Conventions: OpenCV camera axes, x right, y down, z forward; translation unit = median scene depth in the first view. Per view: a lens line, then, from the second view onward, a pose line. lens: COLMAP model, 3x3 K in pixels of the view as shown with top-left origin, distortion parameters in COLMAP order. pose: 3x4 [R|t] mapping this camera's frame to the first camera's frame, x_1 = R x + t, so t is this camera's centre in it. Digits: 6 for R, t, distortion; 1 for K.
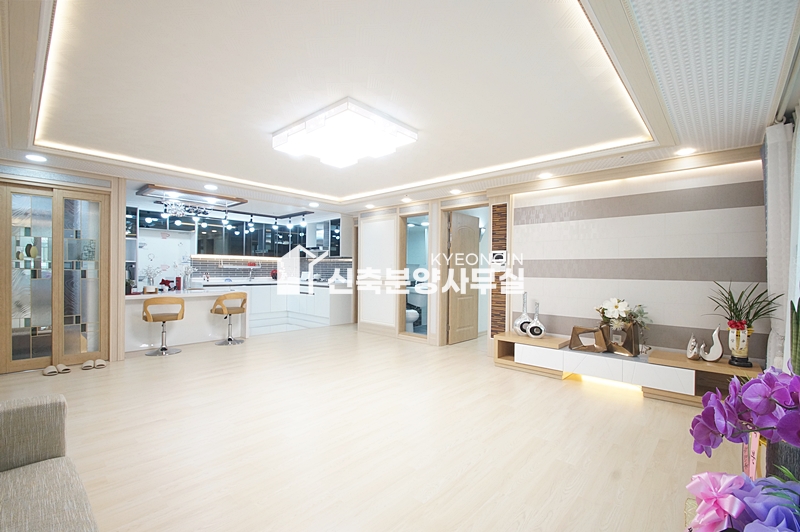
lens RADIAL K [[356.0, 0, 402.6], [0, 356.0, 272.4], [0, 0, 1]] dist [0.001870, 0.000129]
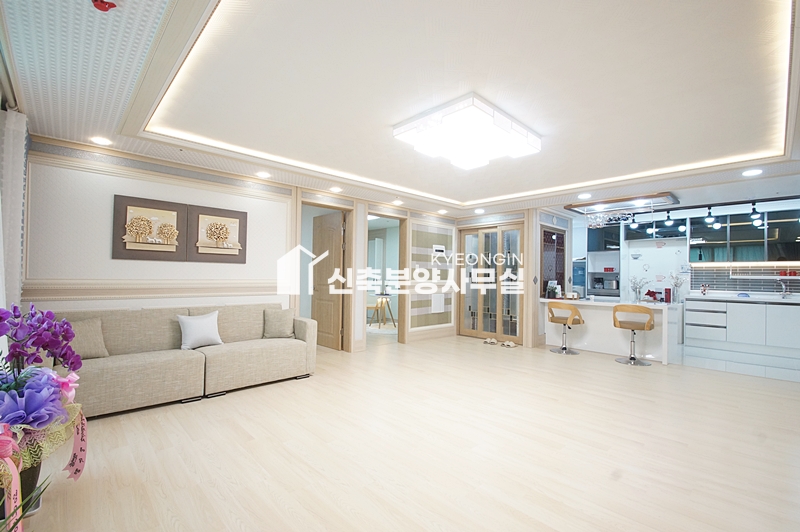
lens RADIAL K [[356.0, 0, 400.6], [0, 356.0, 264.8], [0, 0, 1]] dist [0.001870, 0.000129]
pose [[-0.071438, -0.044965, -0.996431, 0.343726], [-0.021949, 0.998812, -0.043499, 0.007443], [0.997204, 0.018764, -0.072340, 0.381009]]
